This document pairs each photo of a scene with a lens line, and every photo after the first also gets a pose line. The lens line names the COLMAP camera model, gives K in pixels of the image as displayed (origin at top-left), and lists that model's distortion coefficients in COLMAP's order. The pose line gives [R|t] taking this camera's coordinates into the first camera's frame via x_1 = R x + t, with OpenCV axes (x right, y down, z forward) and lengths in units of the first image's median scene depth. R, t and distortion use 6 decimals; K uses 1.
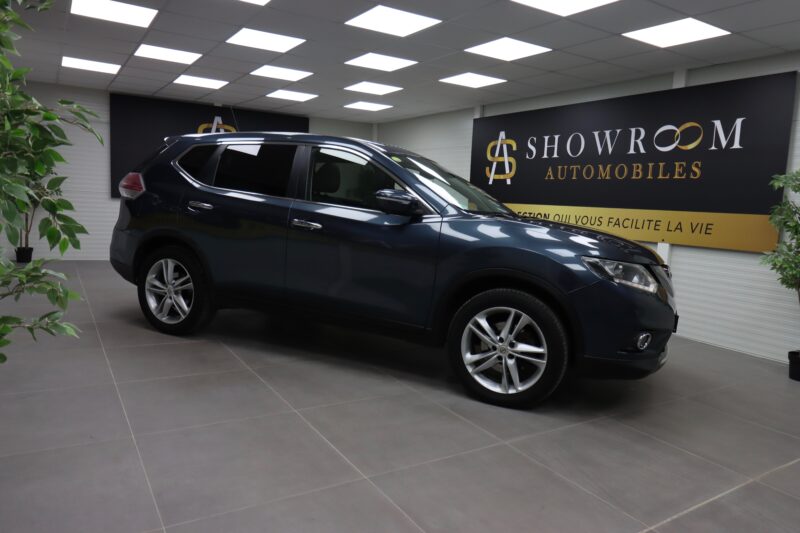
lens RADIAL K [[546.2, 0, 405.7], [0, 546.2, 264.7], [0, 0, 1]] dist [0.010518, -0.006076]
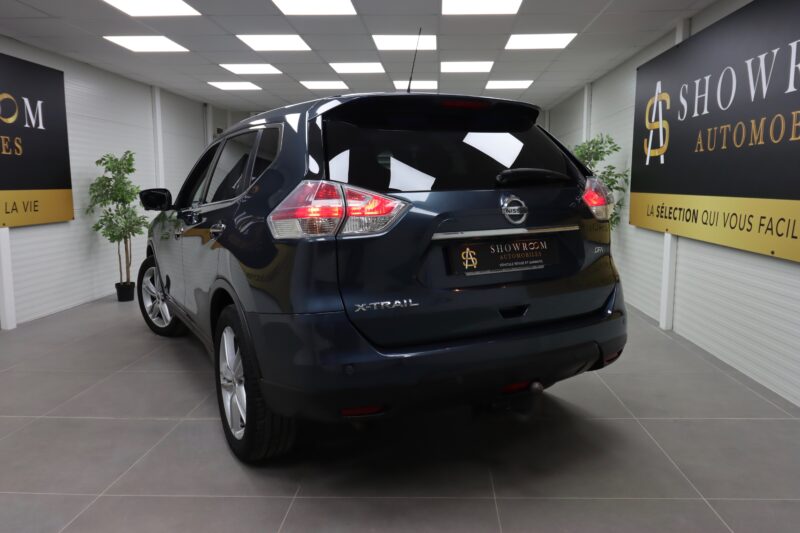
lens RADIAL K [[597.3, 0, 396.5], [0, 597.3, 263.1], [0, 0, 1]] dist [-0.009591, 0.002758]
pose [[0.808116, 0.038585, -0.587758, 0.433401], [-0.041174, 0.999112, 0.008979, -0.031295], [0.587582, 0.016944, 0.808987, 0.322792]]
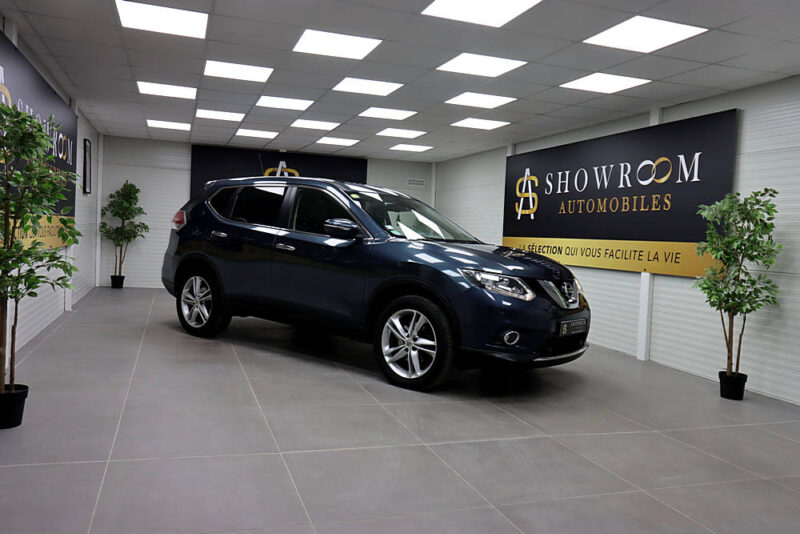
lens RADIAL K [[625.1, 0, 403.5], [0, 625.1, 270.6], [0, 0, 1]] dist [0.014576, -0.005433]
pose [[0.974706, 0.010296, -0.223252, 0.267185], [-0.027097, 0.997013, -0.072324, 0.050776], [0.221840, 0.076544, 0.972074, -0.232391]]
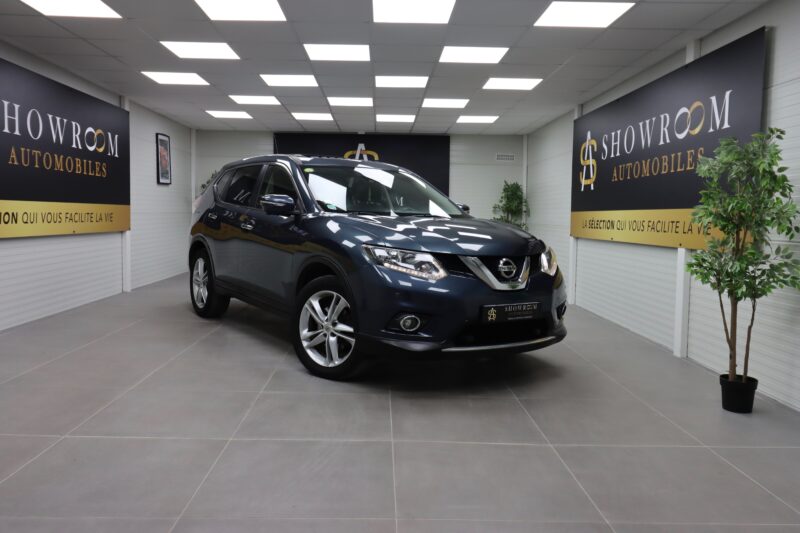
lens RADIAL K [[625.1, 0, 399.8], [0, 625.1, 270.7], [0, 0, 1]] dist [0.014576, -0.005433]
pose [[0.860607, 0.011911, -0.509130, 0.542541], [-0.037576, 0.998487, -0.040158, 0.045516], [0.507881, 0.053691, 0.859752, -0.031605]]
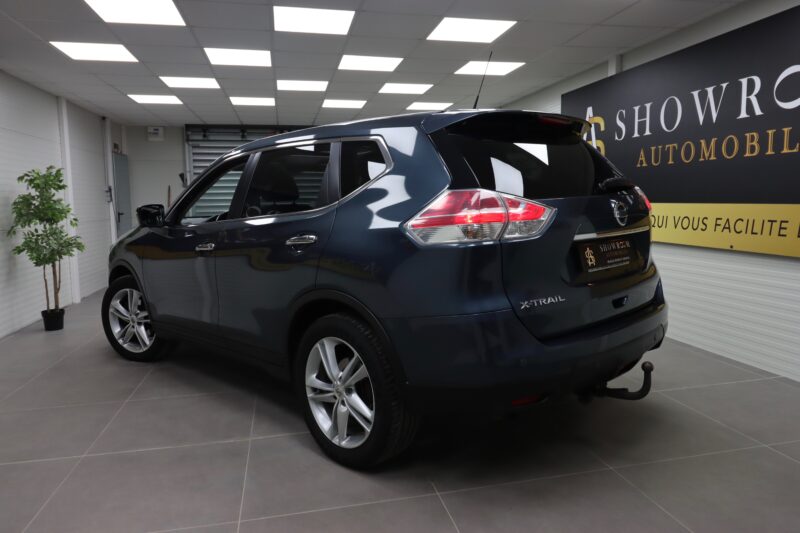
lens RADIAL K [[588.0, 0, 396.1], [0, 588.0, 261.6], [0, 0, 1]] dist [0.007729, 0.003289]
pose [[0.934037, -0.015361, -0.356845, 0.267525], [0.007493, 0.999698, -0.023421, -0.020301], [0.357097, 0.019202, 0.933870, 0.202424]]
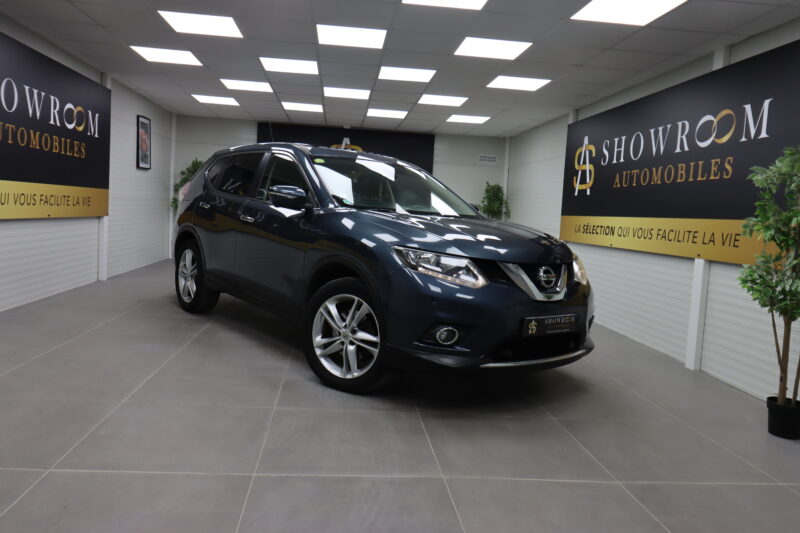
lens RADIAL K [[588.0, 0, 402.0], [0, 588.0, 269.1], [0, 0, 1]] dist [0.007729, 0.003289]
pose [[0.897077, 0.047531, -0.439310, 0.424297], [-0.069392, 0.997016, -0.033827, 0.033283], [0.436391, 0.060830, 0.897699, 0.019113]]
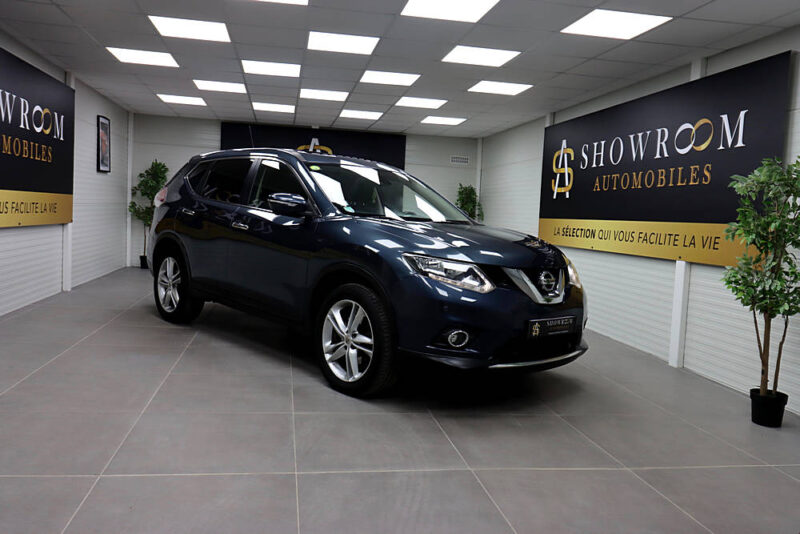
lens RADIAL K [[625.1, 0, 402.9], [0, 625.1, 270.3], [0, 0, 1]] dist [0.014576, -0.005433]
pose [[0.928862, 0.032997, -0.368954, 0.396634], [-0.052178, 0.997749, -0.042127, 0.035783], [0.366733, 0.058382, 0.928492, -0.056476]]
